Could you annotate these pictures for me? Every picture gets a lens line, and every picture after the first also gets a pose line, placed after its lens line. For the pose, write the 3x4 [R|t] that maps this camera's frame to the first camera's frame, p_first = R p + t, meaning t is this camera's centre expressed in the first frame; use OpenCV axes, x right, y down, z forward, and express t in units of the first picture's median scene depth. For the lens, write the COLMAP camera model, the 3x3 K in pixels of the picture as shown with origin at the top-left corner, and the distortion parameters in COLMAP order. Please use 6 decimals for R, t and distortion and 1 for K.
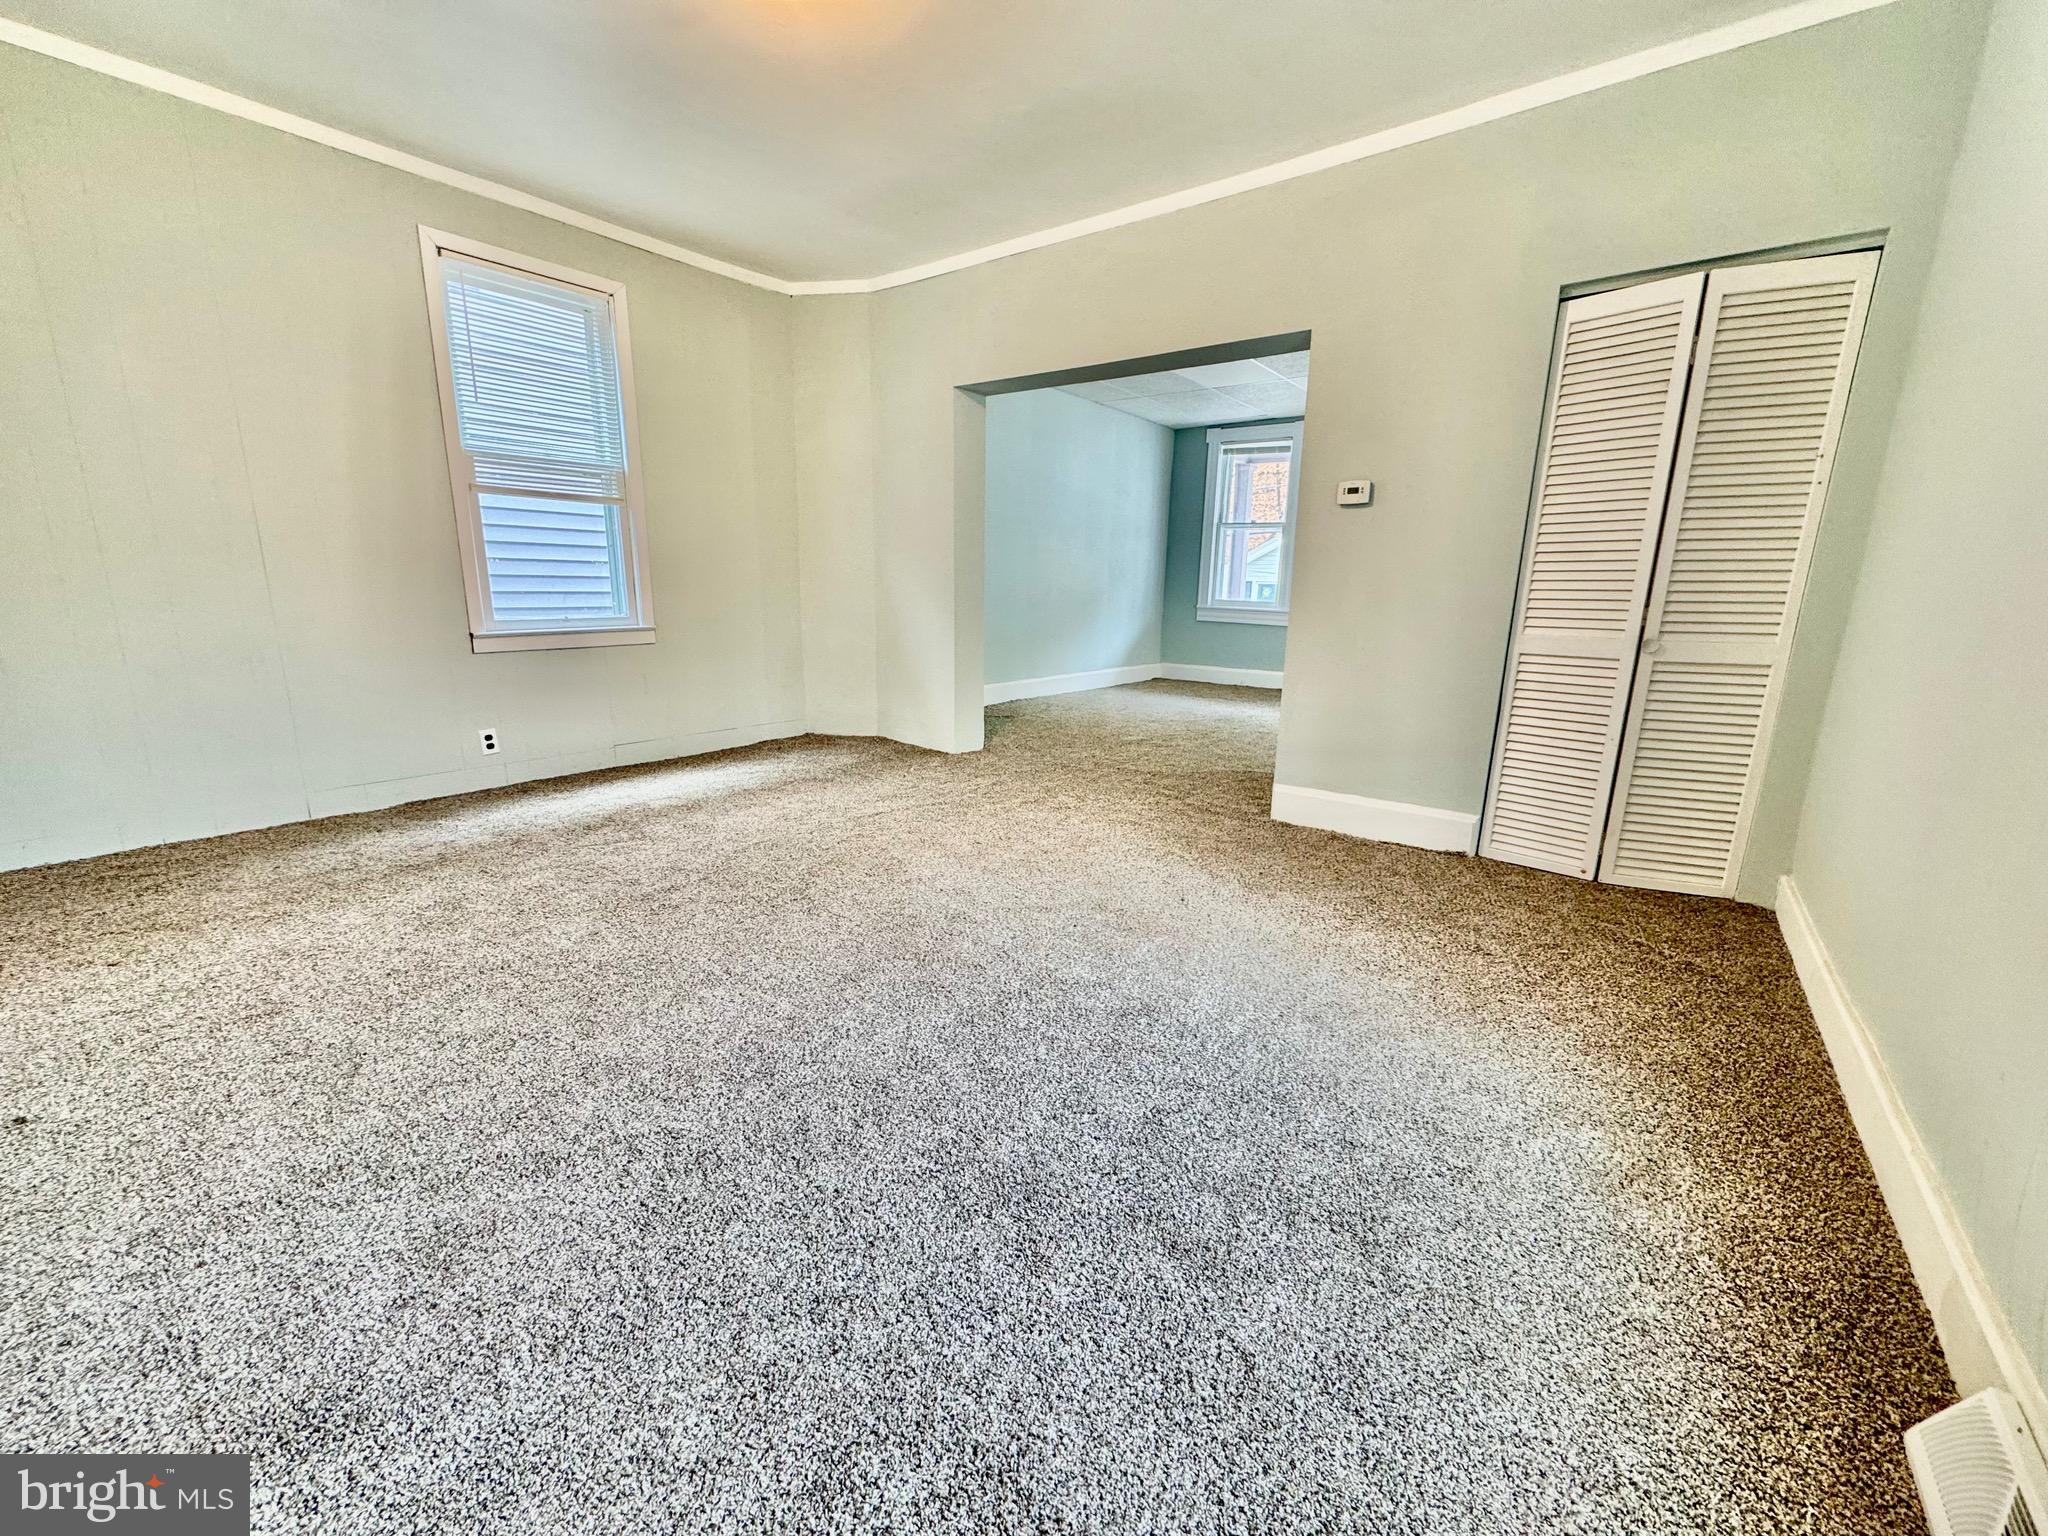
lens RADIAL K [[809.8, 0, 1020.1], [0, 809.8, 770.4], [0, 0, 1]] dist [-0.001952, -0.000457]
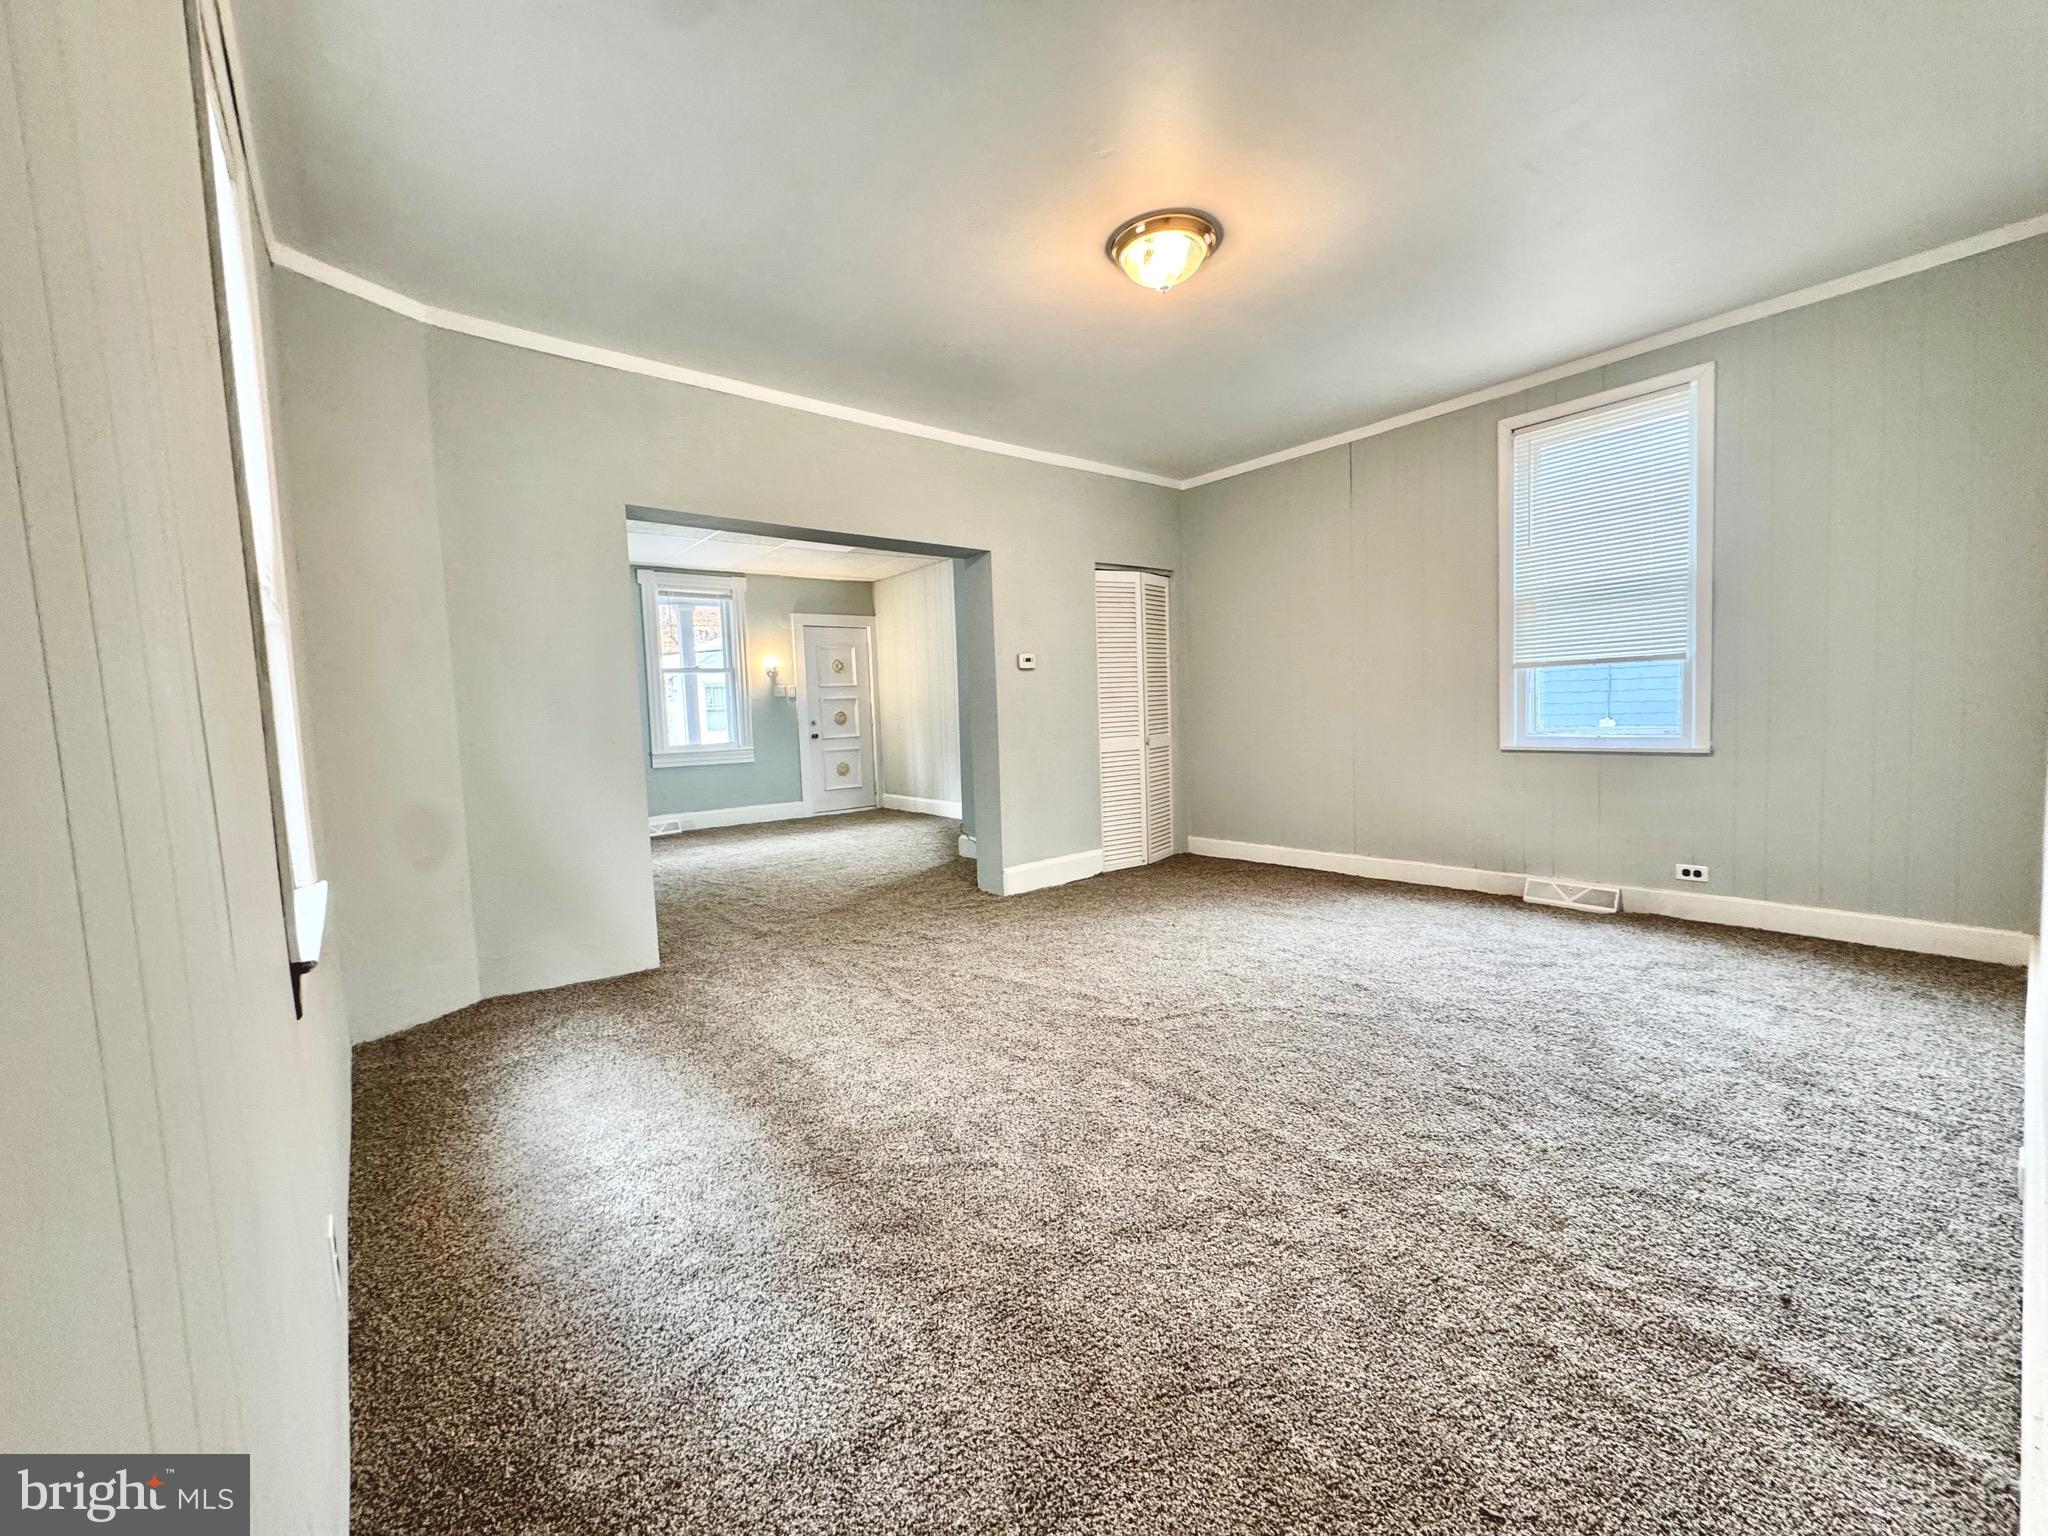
lens RADIAL K [[809.8, 0, 1031.3], [0, 809.8, 765.6], [0, 0, 1]] dist [-0.001952, -0.000457]
pose [[0.223188, -0.087469, 0.970843, -0.924762], [0.260919, 0.964984, 0.026958, -0.166844], [-0.939206, 0.247294, 0.238196, 0.593983]]
